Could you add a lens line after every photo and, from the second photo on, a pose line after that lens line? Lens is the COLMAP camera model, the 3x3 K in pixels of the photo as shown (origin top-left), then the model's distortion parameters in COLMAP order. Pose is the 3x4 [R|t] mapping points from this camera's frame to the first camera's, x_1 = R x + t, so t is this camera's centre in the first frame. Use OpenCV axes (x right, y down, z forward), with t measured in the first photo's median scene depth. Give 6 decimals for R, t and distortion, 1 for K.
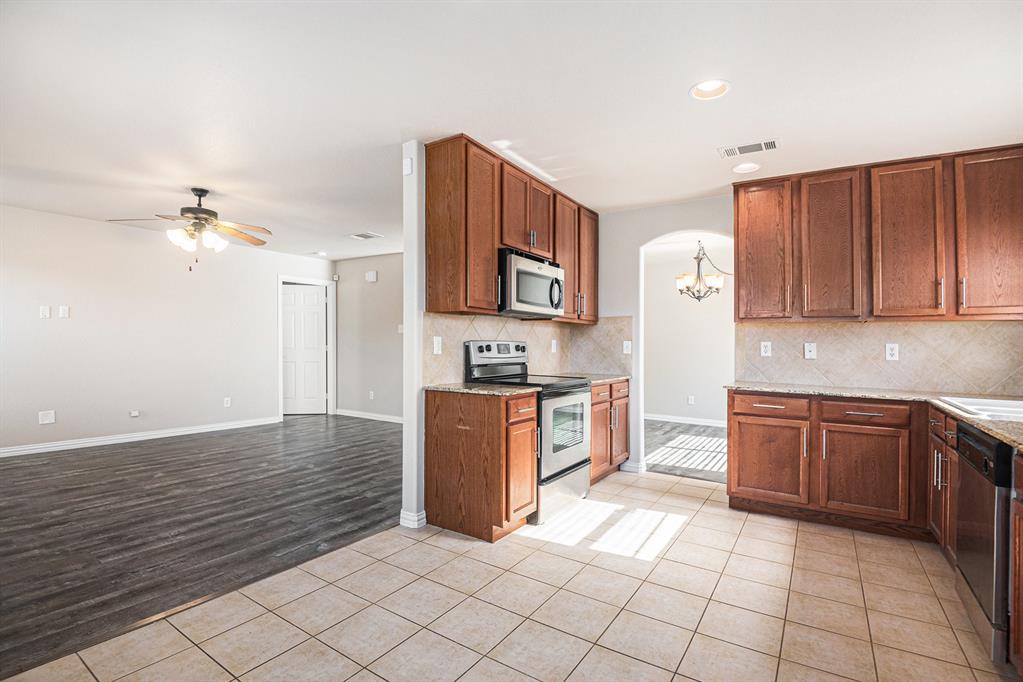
lens RADIAL K [[480.1, 0, 498.9], [0, 480.1, 341.9], [0, 0, 1]] dist [-0.002133, -0.018276]
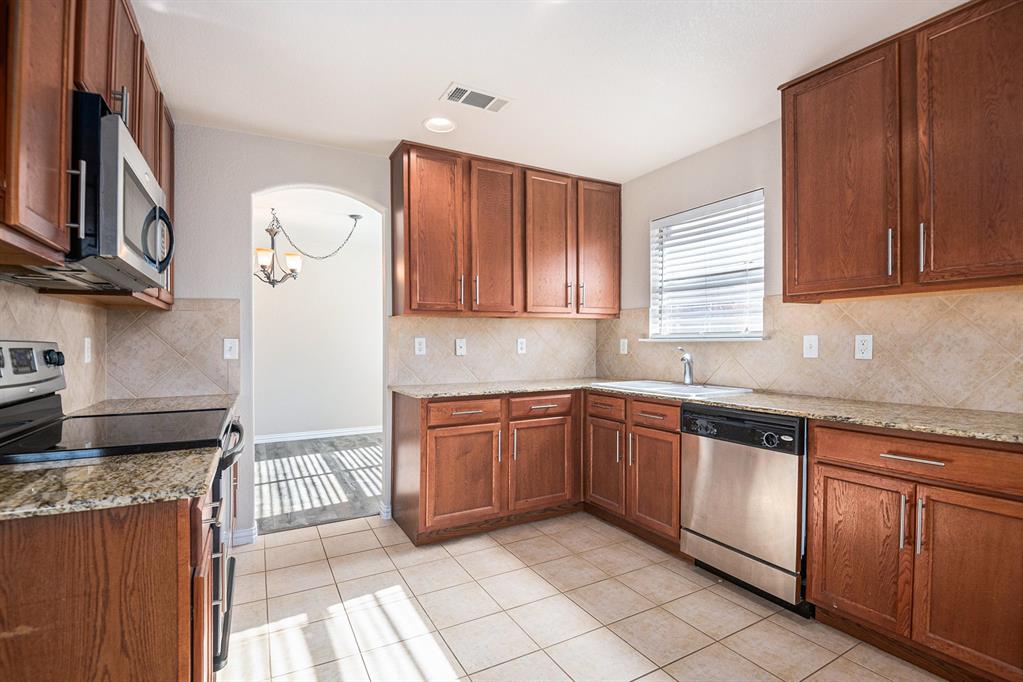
lens RADIAL K [[477.6, 0, 509.6], [0, 477.6, 336.7], [0, 0, 1]] dist [-0.001726, -0.019928]
pose [[0.452484, -0.005774, 0.891754, -0.156387], [0.011033, 0.999939, 0.000876, -0.001191], [-0.891704, 0.009443, 0.452520, 0.519761]]
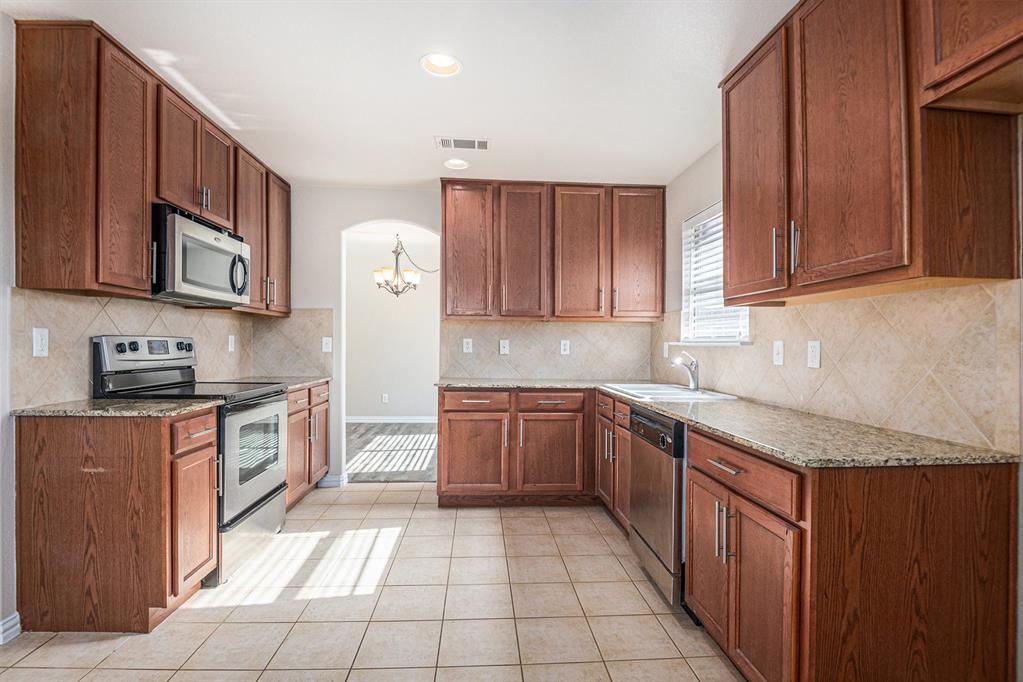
lens RADIAL K [[495.0, 0, 508.5], [0, 495.0, 338.4], [0, 0, 1]] dist [0.019446, -0.038079]
pose [[0.792104, 0.002401, 0.610381, -0.026816], [-0.002342, 0.999997, -0.000895, 0.000654], [-0.610381, -0.000721, 0.792107, 0.112962]]
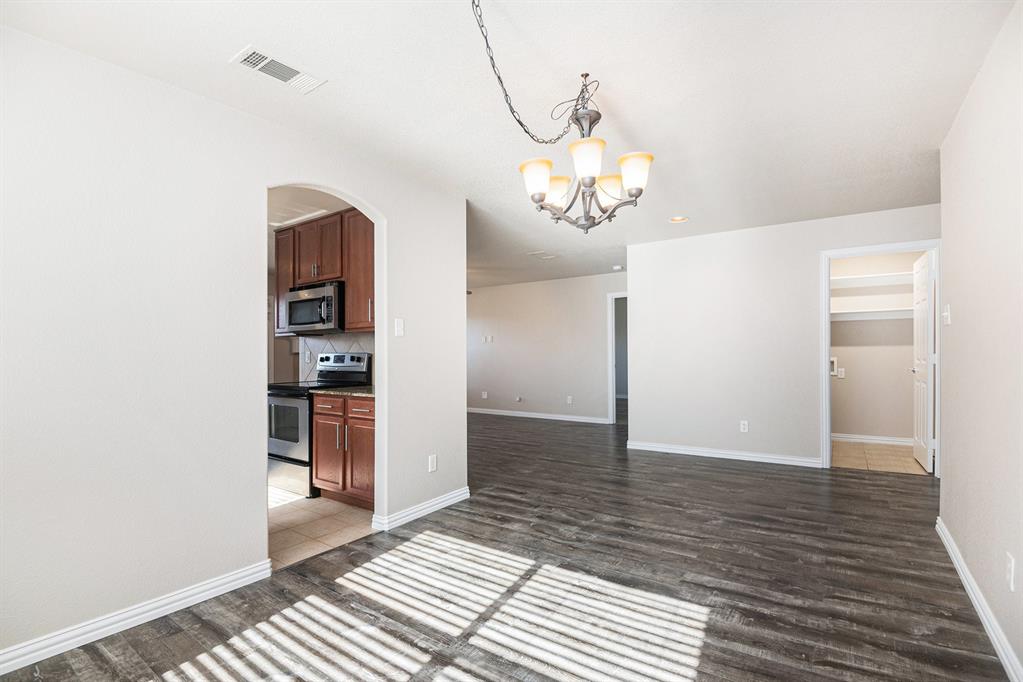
lens RADIAL K [[475.7, 0, 518.0], [0, 475.7, 343.0], [0, 0, 1]] dist [0.011567, -0.036429]
pose [[0.013237, -0.023130, -0.999645, 1.367457], [0.013084, 0.999651, -0.022957, 0.007755], [0.999827, -0.012775, 0.013535, 1.591924]]
